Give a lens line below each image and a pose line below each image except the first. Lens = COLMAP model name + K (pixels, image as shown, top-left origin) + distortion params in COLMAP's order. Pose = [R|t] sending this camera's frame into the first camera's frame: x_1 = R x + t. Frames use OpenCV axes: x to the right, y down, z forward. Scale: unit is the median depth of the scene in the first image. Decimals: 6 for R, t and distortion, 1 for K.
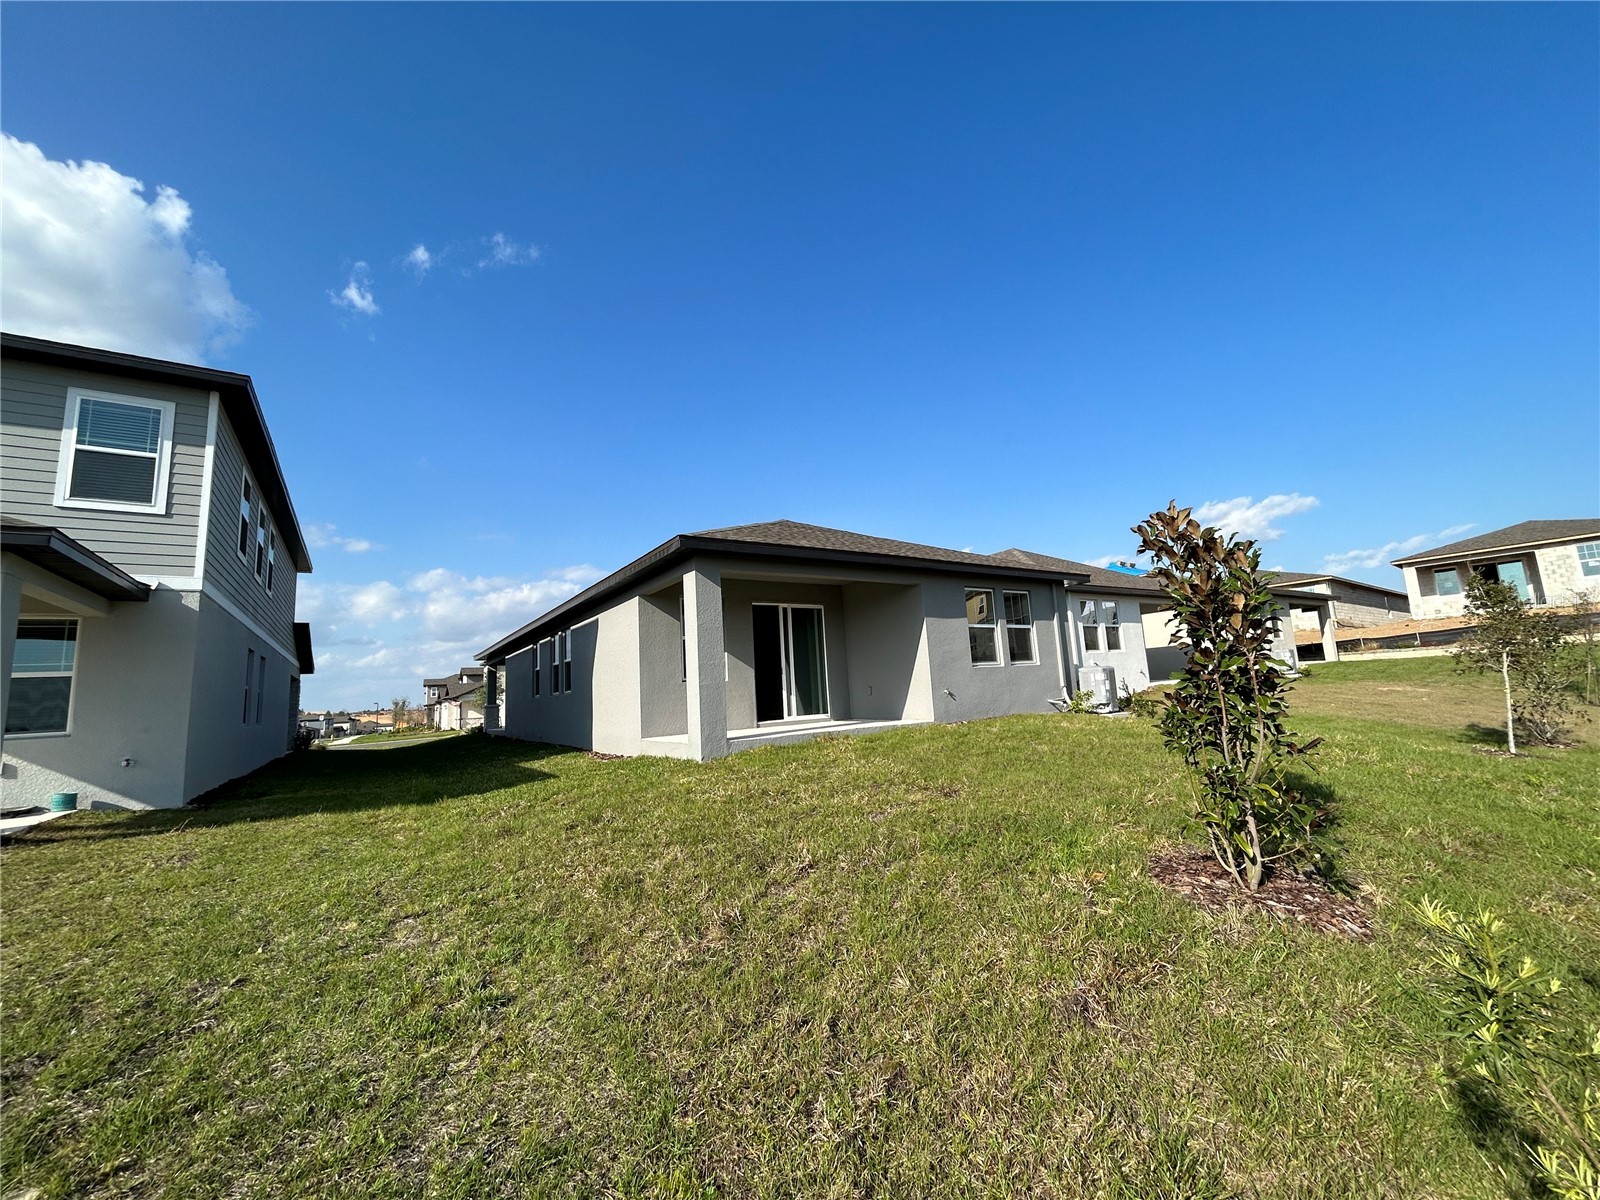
lens RADIAL K [[644.1, 0, 799.1], [0, 644.1, 597.6], [0, 0, 1]] dist [0.000618, 0.000505]
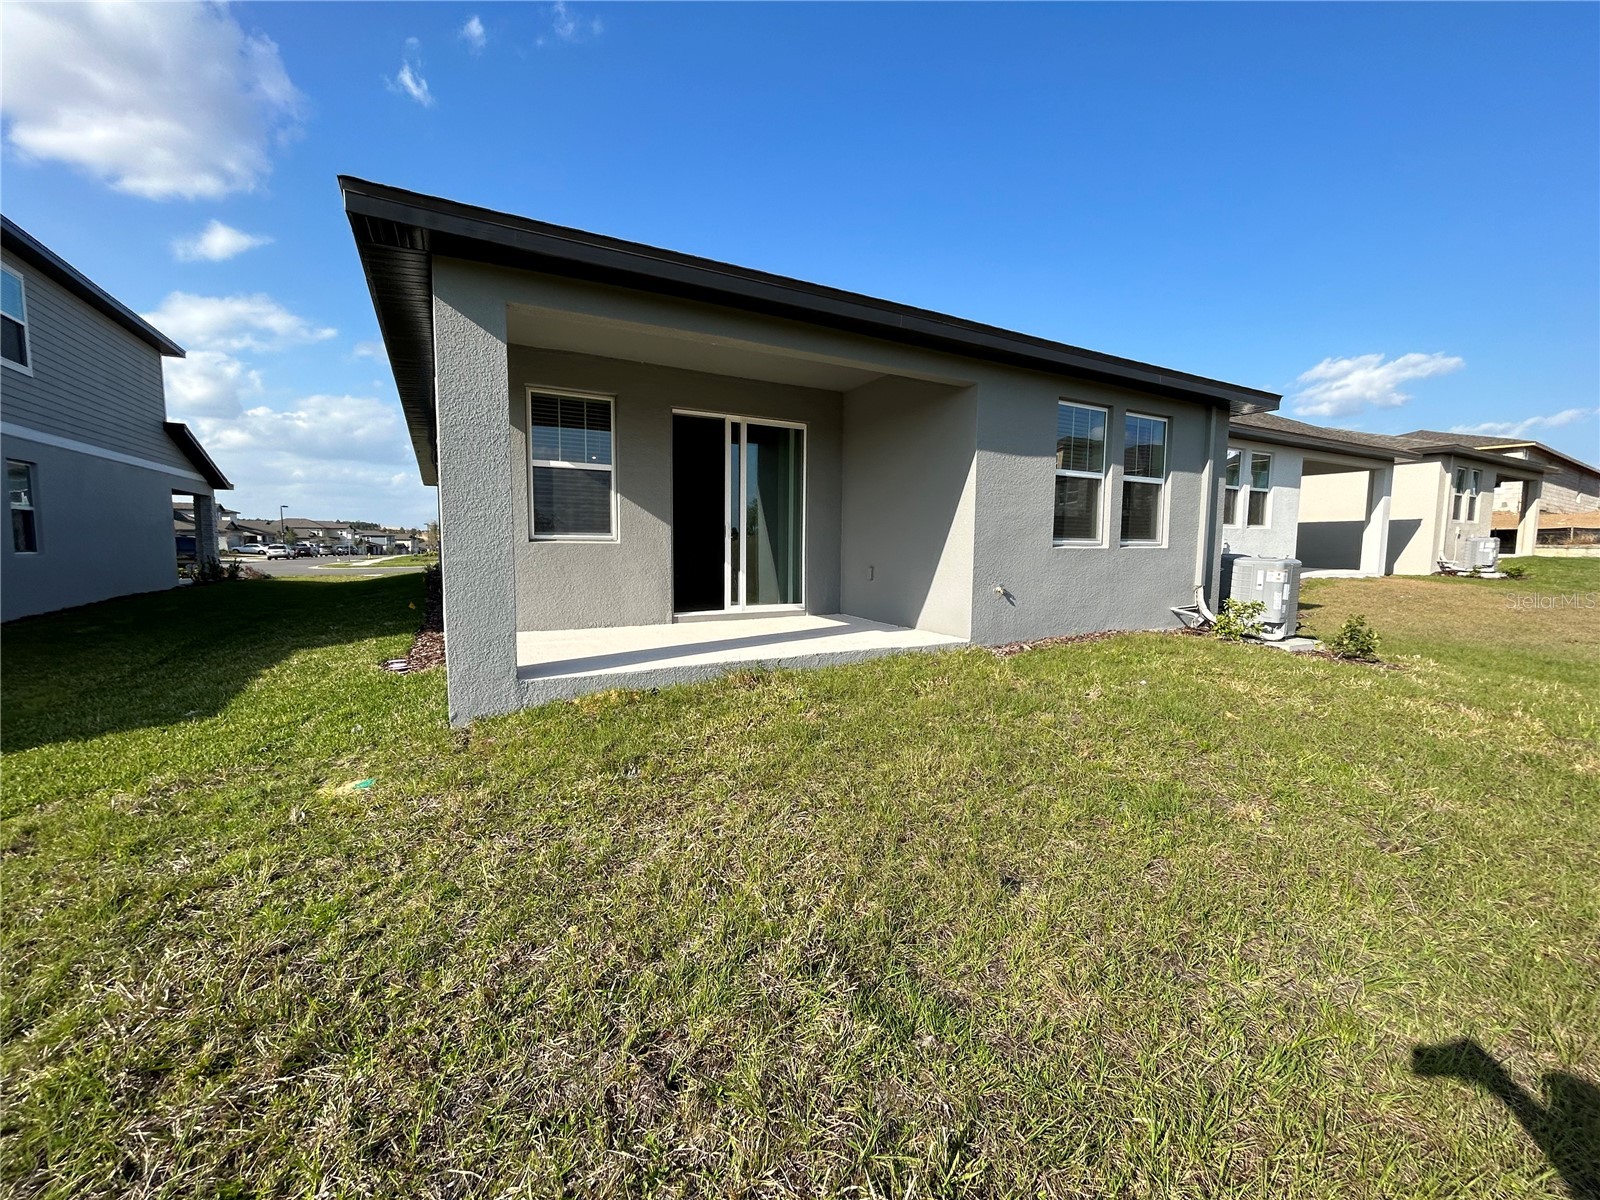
lens RADIAL K [[644.1, 0, 799.1], [0, 644.1, 597.6], [0, 0, 1]] dist [0.000618, 0.000505]
pose [[0.994249, 0.074252, -0.077170, 0.090684], [-0.053868, 0.969556, 0.238872, 0.026585], [0.092557, -0.233342, 0.967980, 0.402090]]
